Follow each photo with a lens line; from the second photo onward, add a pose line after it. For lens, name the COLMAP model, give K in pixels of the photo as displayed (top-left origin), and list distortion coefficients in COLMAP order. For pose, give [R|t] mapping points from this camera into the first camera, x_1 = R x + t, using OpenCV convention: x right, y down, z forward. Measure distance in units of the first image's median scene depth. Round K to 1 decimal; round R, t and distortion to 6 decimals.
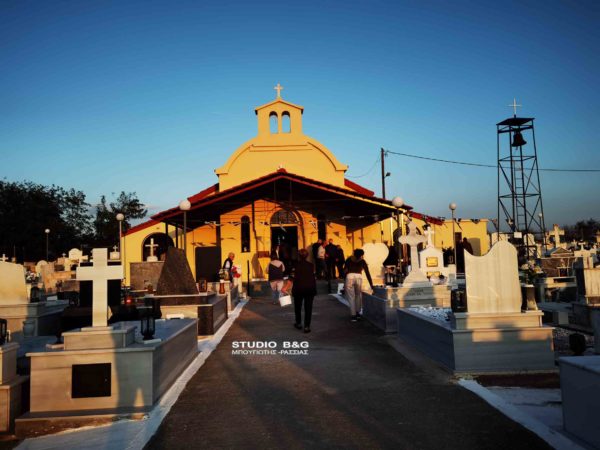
lens RADIAL K [[471.4, 0, 300.0], [0, 471.4, 225.0], [0, 0, 1]] dist [0.000139, 0.000179]
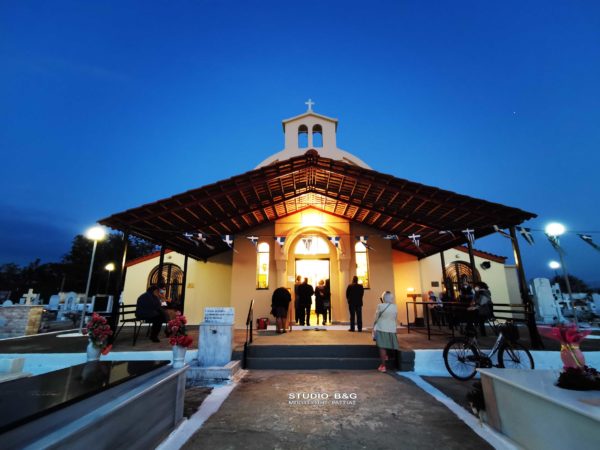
lens RADIAL K [[281.7, 0, 300.0], [0, 281.7, 225.0], [0, 0, 1]] dist [-0.000439, 0.001544]
pose [[0.996603, 0.008525, -0.081913, -0.017860], [-0.023371, 0.983014, -0.182037, 0.036553], [0.078970, 0.183333, 0.979874, 0.519158]]
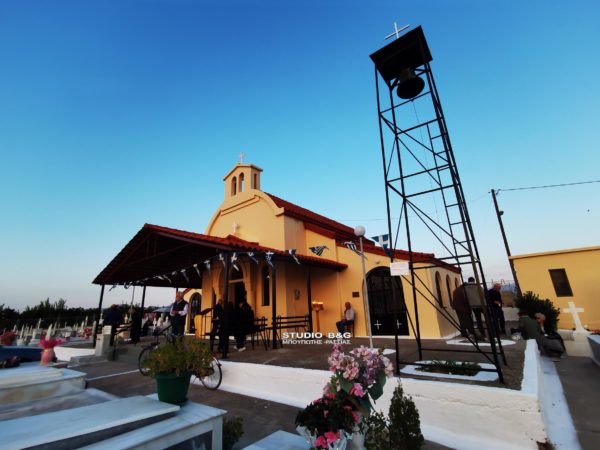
lens RADIAL K [[281.7, 0, 300.0], [0, 281.7, 225.0], [0, 0, 1]] dist [-0.000439, 0.001544]
pose [[0.757204, -0.194913, -0.623419, 0.453112], [0.070564, 0.973263, -0.218586, 0.025431], [0.649356, 0.121524, 0.750712, 0.612395]]
